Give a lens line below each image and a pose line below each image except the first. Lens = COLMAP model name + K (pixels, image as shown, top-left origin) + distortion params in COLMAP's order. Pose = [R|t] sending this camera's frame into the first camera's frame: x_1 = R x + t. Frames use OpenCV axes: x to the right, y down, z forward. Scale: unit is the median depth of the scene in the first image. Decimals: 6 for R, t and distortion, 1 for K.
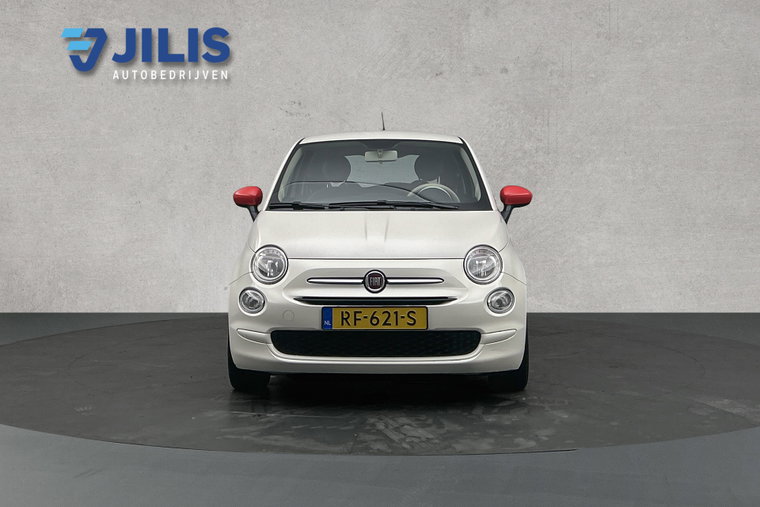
lens RADIAL K [[592.5, 0, 380.0], [0, 592.5, 253.7], [0, 0, 1]] dist [-0.002952, -0.001495]
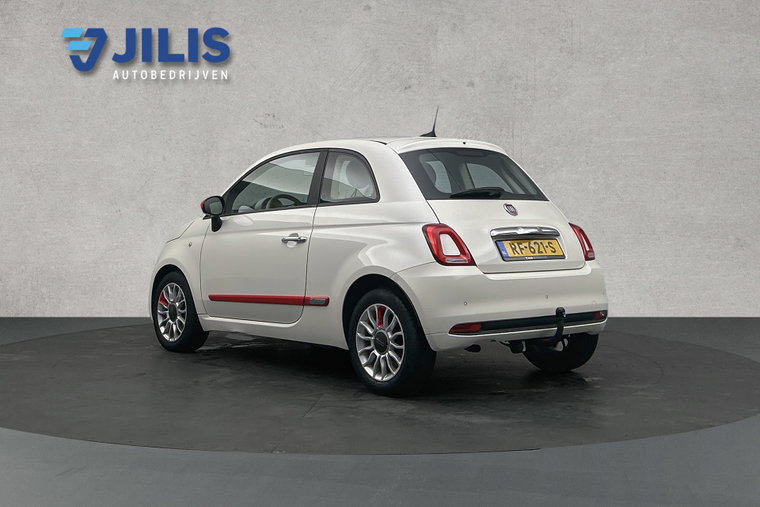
lens RADIAL K [[592.5, 0, 381.0], [0, 592.5, 253.5], [0, 0, 1]] dist [-0.002952, -0.001495]
pose [[1.000000, 0.000031, 0.000869, 0.051519], [-0.000031, 1.000000, -0.000041, -0.012109], [-0.000869, 0.000041, 1.000000, -0.039346]]
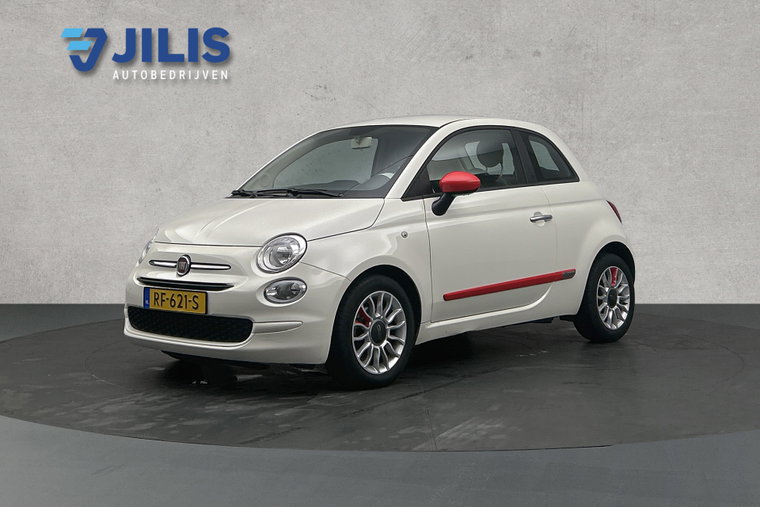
lens RADIAL K [[592.5, 0, 379.0], [0, 592.5, 254.0], [0, 0, 1]] dist [-0.002952, -0.001495]
pose [[1.000000, 0.000115, -0.000707, -0.046969], [-0.000115, 1.000000, -0.000139, 0.018288], [0.000707, 0.000139, 1.000000, 0.032677]]
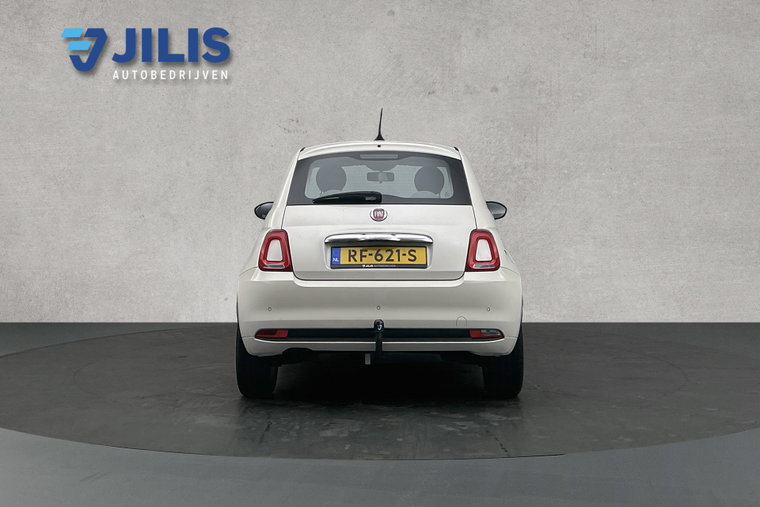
lens RADIAL K [[592.5, 0, 380.2], [0, 592.5, 253.0], [0, 0, 1]] dist [-0.002952, -0.001495]
pose [[1.000000, 0.000107, 0.000523, 0.008957], [-0.000106, 1.000000, -0.000544, -0.021568], [-0.000523, 0.000544, 1.000000, -0.038375]]
